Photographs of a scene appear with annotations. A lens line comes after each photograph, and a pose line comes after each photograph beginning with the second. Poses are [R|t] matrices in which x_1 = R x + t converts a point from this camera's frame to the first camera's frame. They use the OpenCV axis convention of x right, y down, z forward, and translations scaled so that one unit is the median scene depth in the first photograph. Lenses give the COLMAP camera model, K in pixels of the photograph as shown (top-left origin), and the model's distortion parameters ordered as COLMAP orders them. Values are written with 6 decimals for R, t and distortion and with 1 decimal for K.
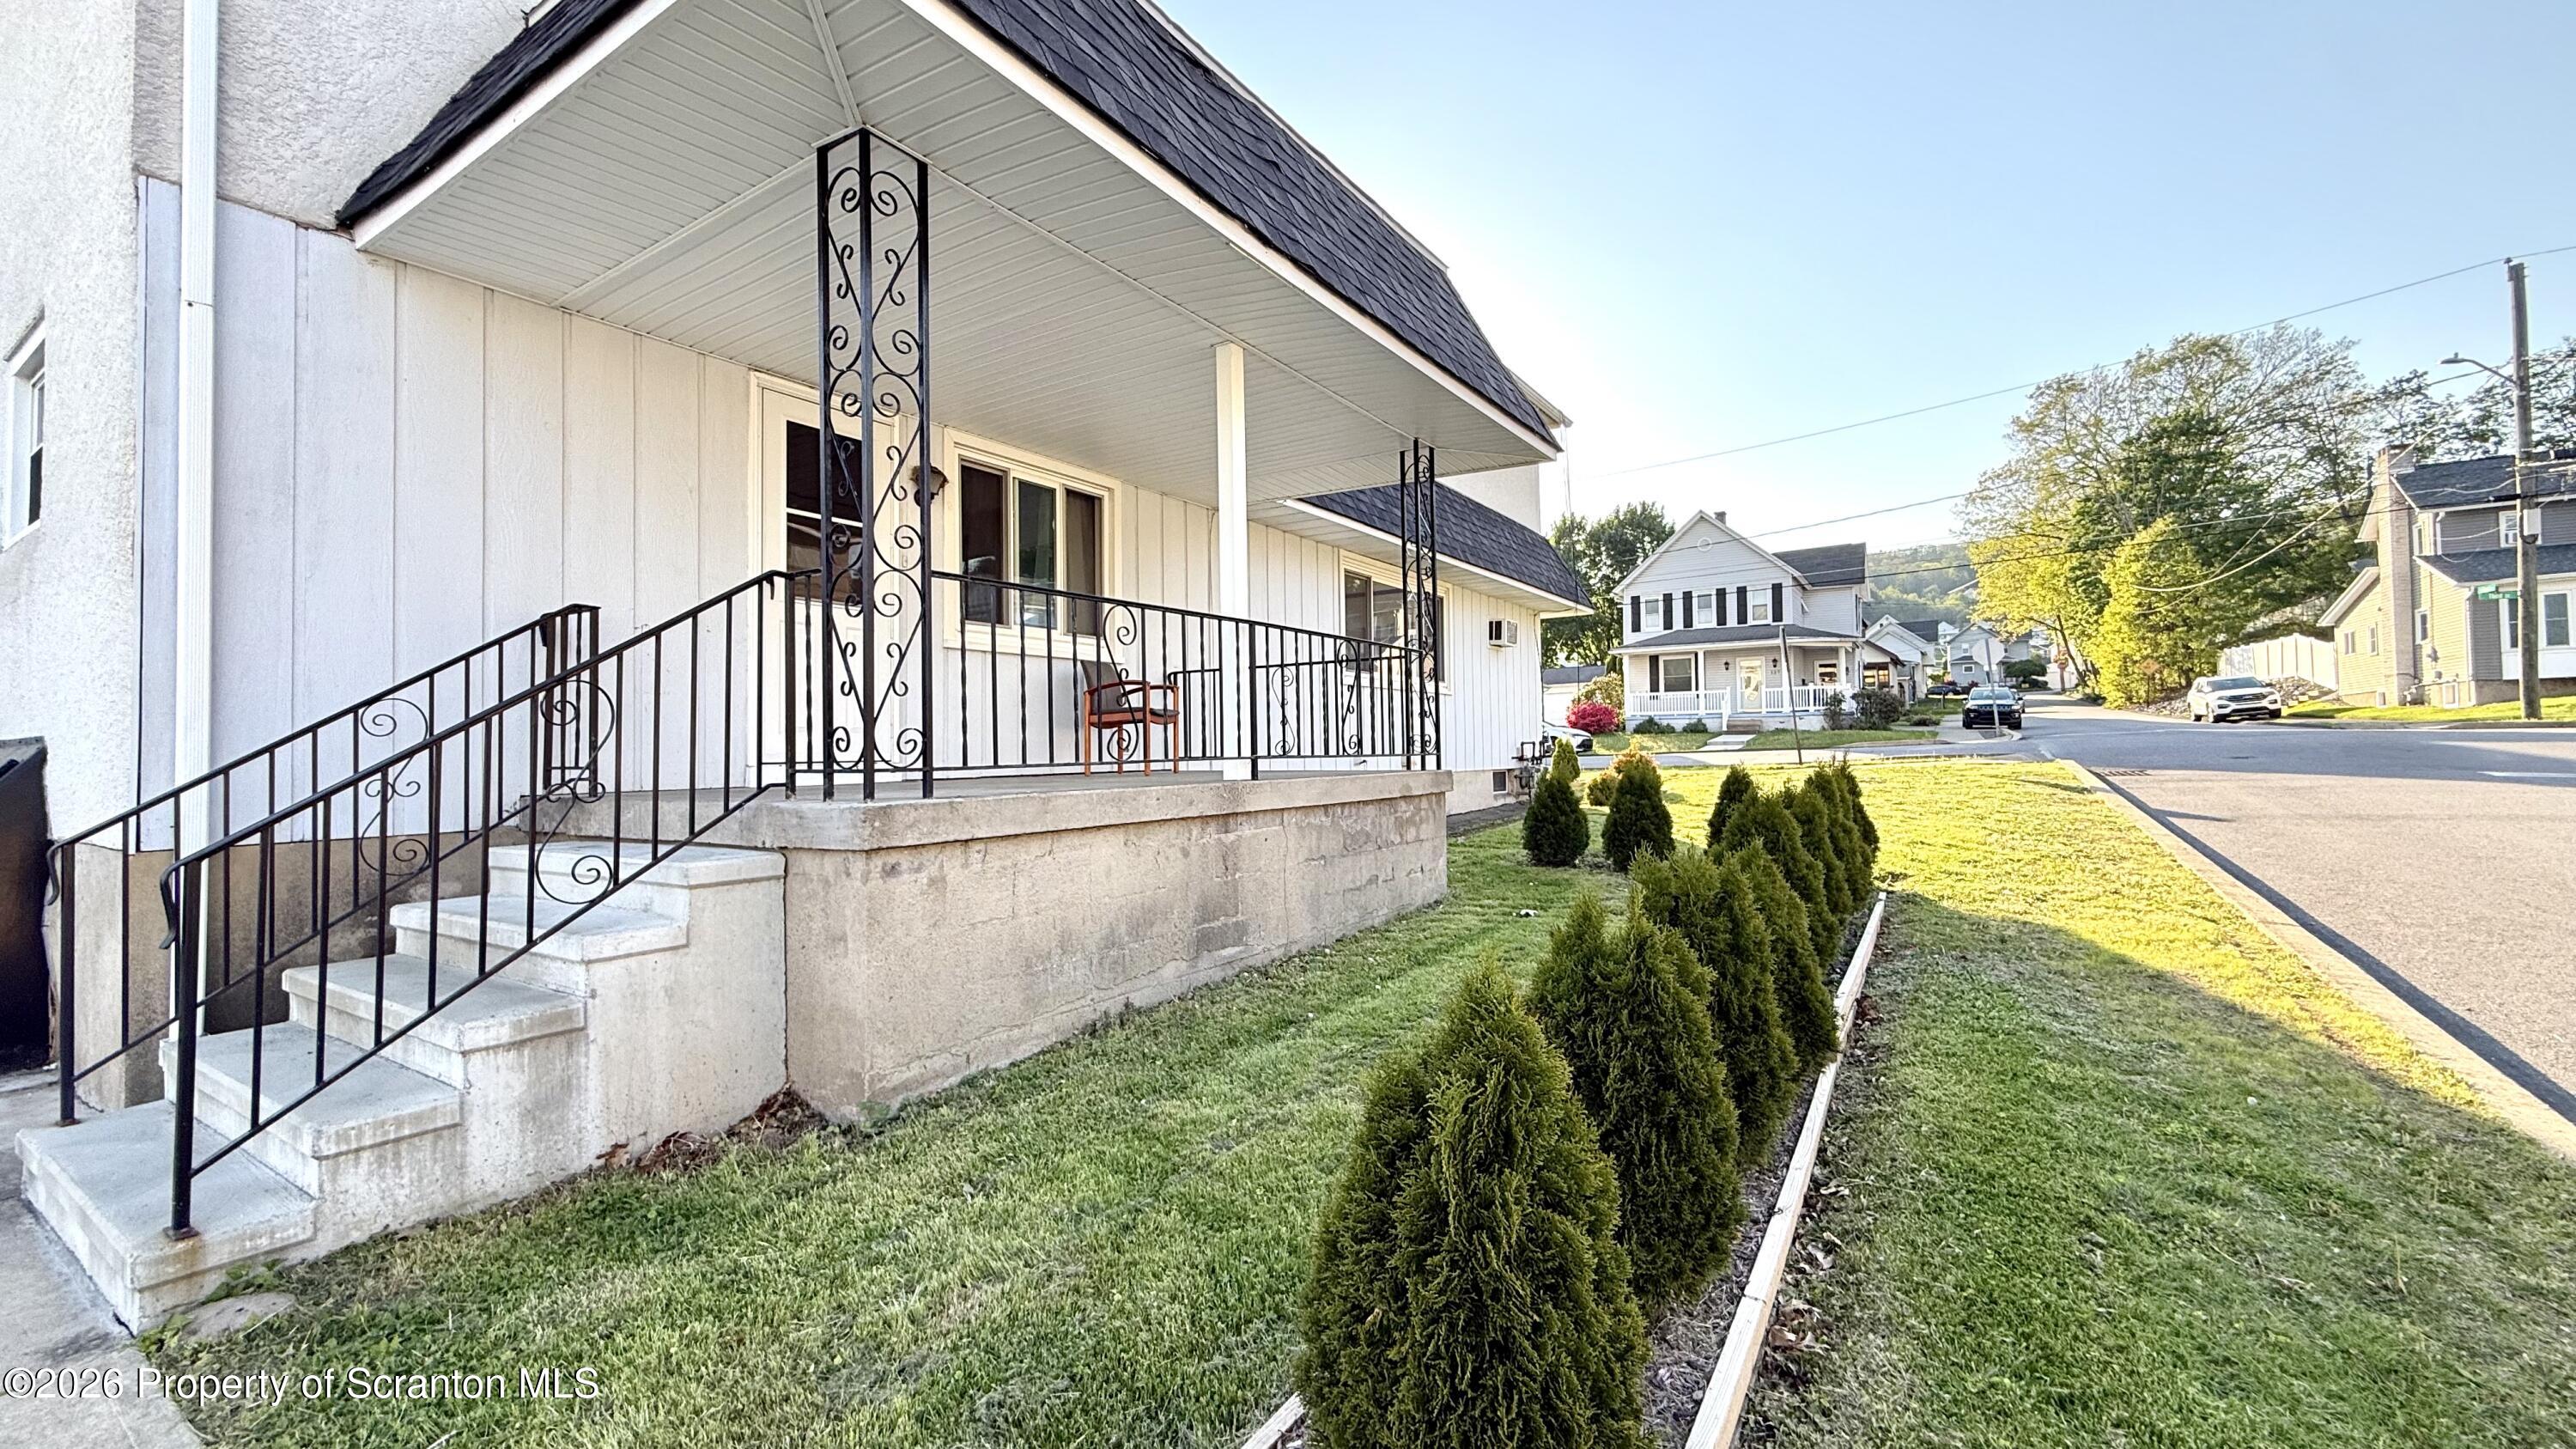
lens RADIAL K [[1038.9, 0, 1288.0], [0, 1038.9, 724.5], [0, 0, 1]] dist [0.010861, 0.000000]
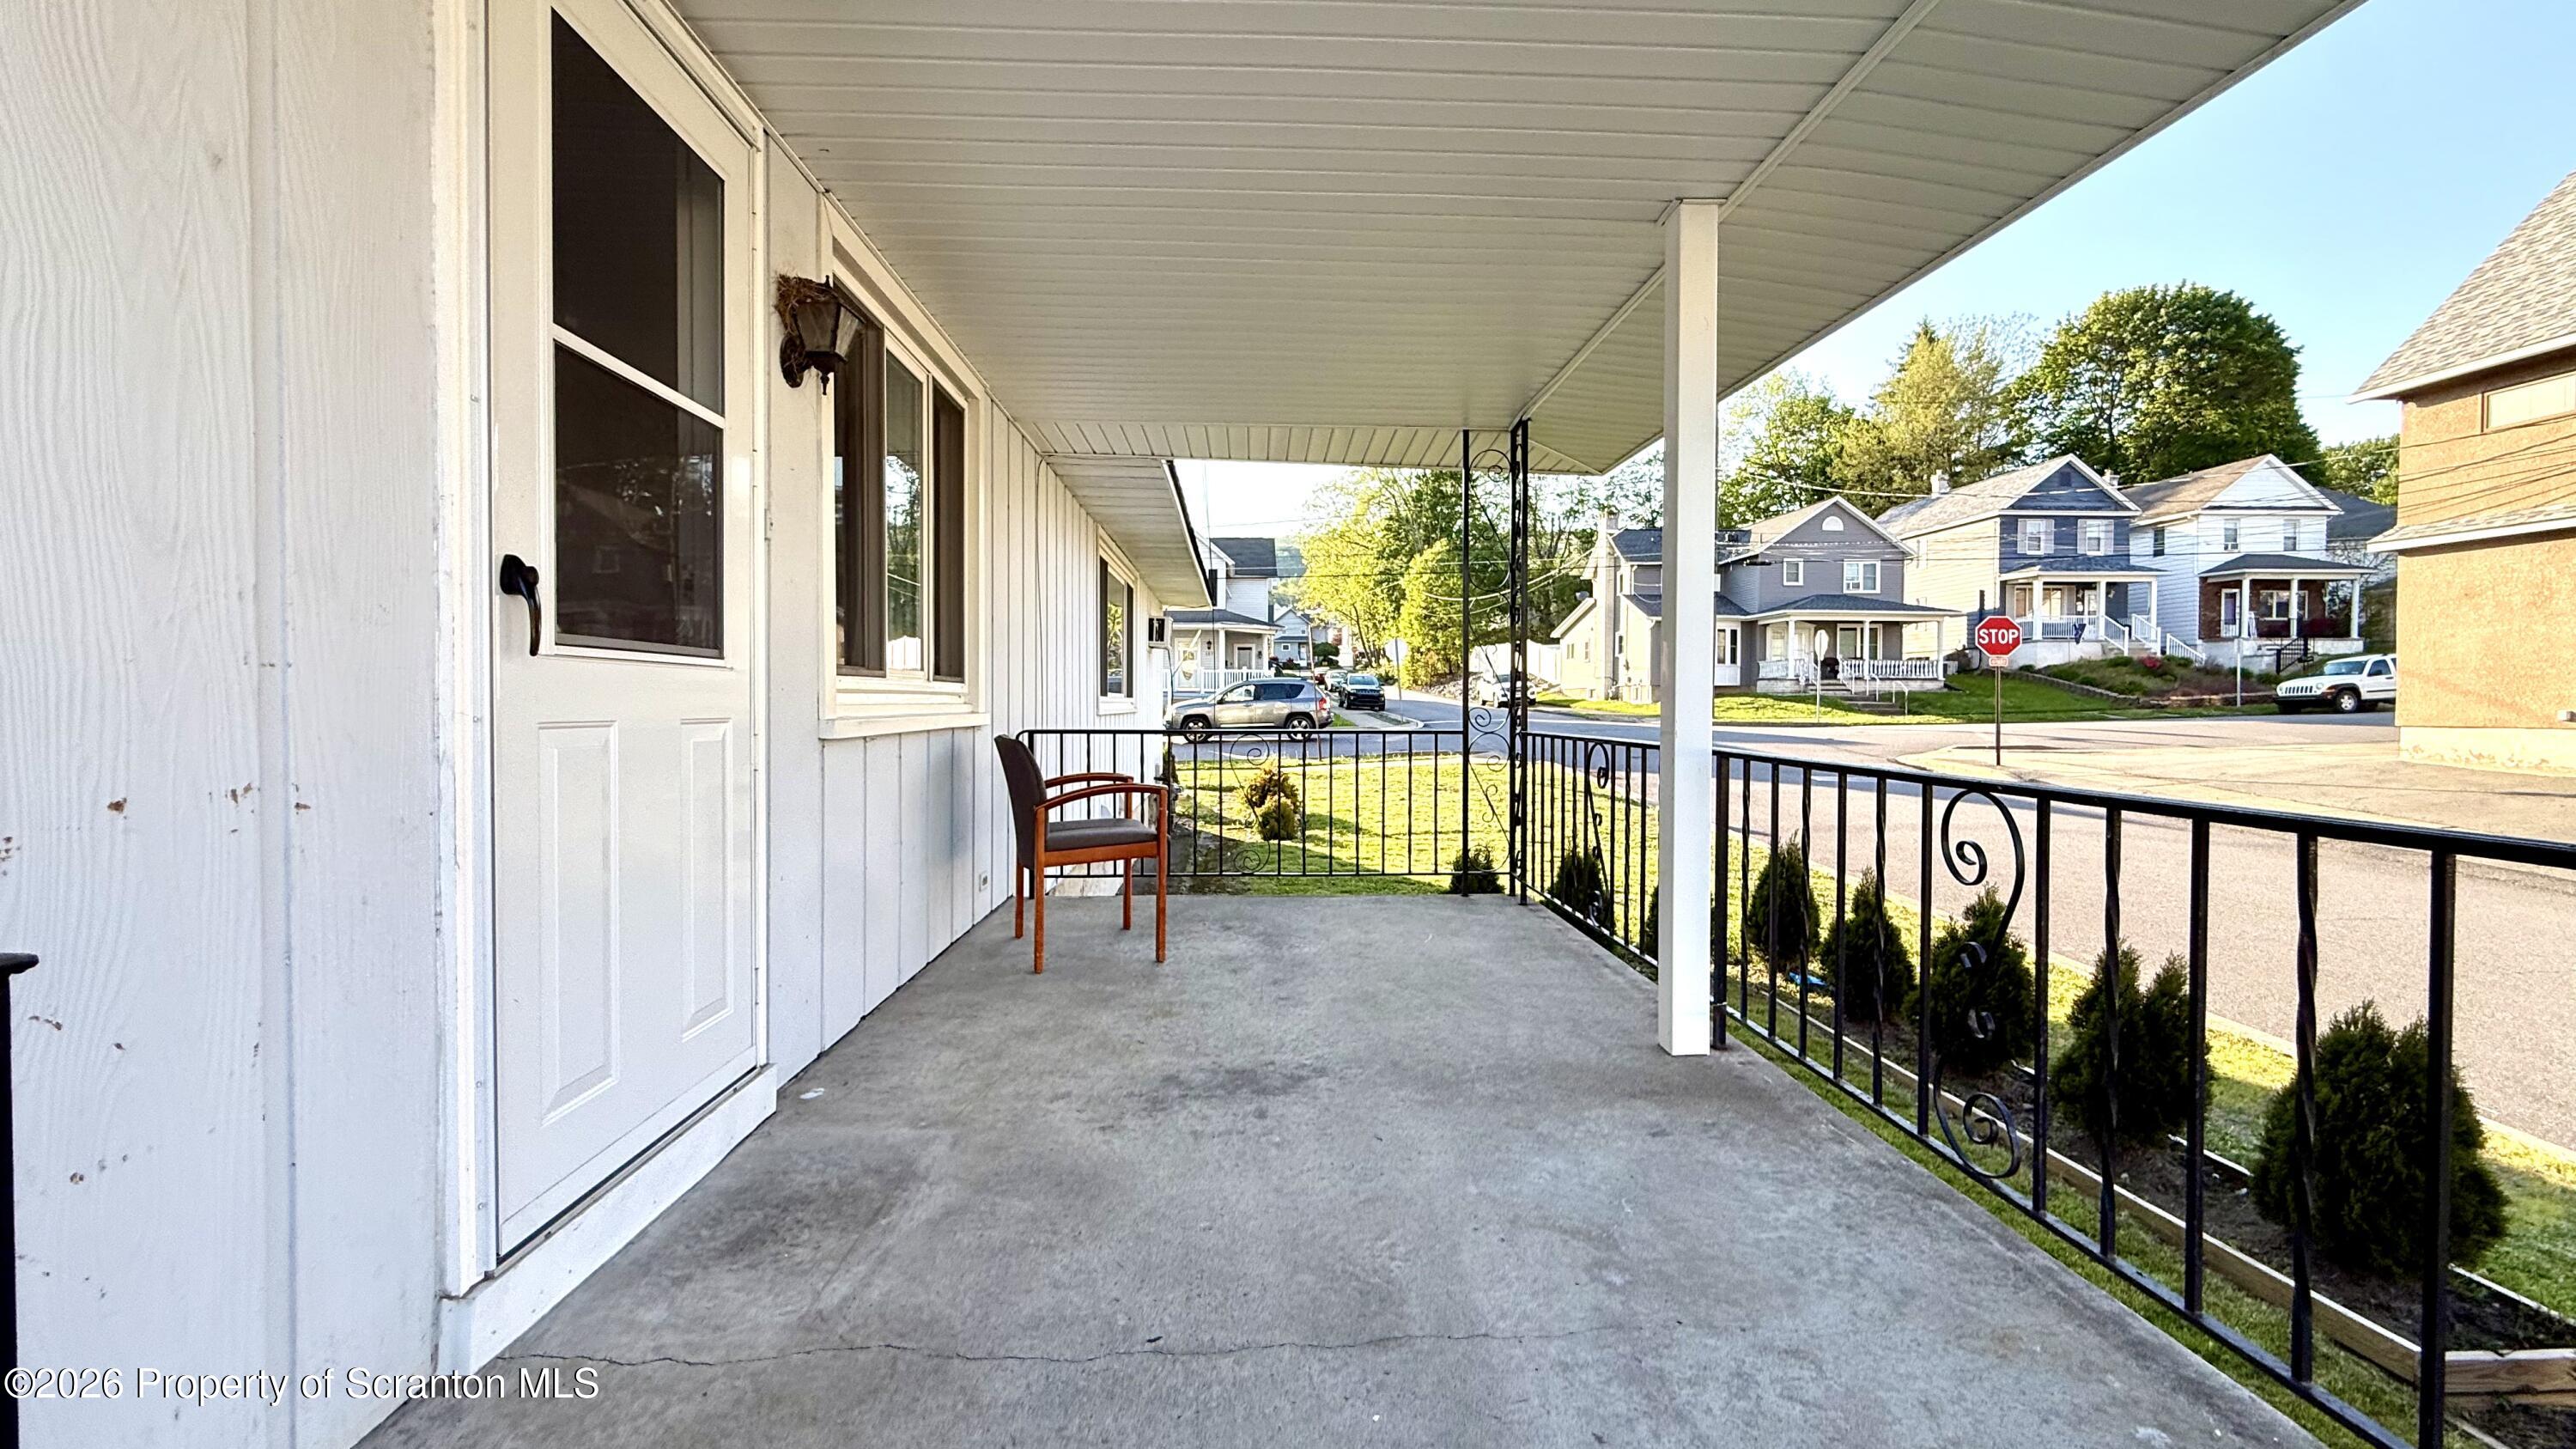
lens RADIAL K [[1038.9, 0, 1288.0], [0, 1038.9, 724.5], [0, 0, 1]] dist [0.010861, 0.000000]
pose [[0.812121, 0.002732, 0.583482, -0.090511], [-0.028646, 0.998970, 0.035194, -0.021374], [-0.582785, -0.045296, 0.811363, 0.120735]]
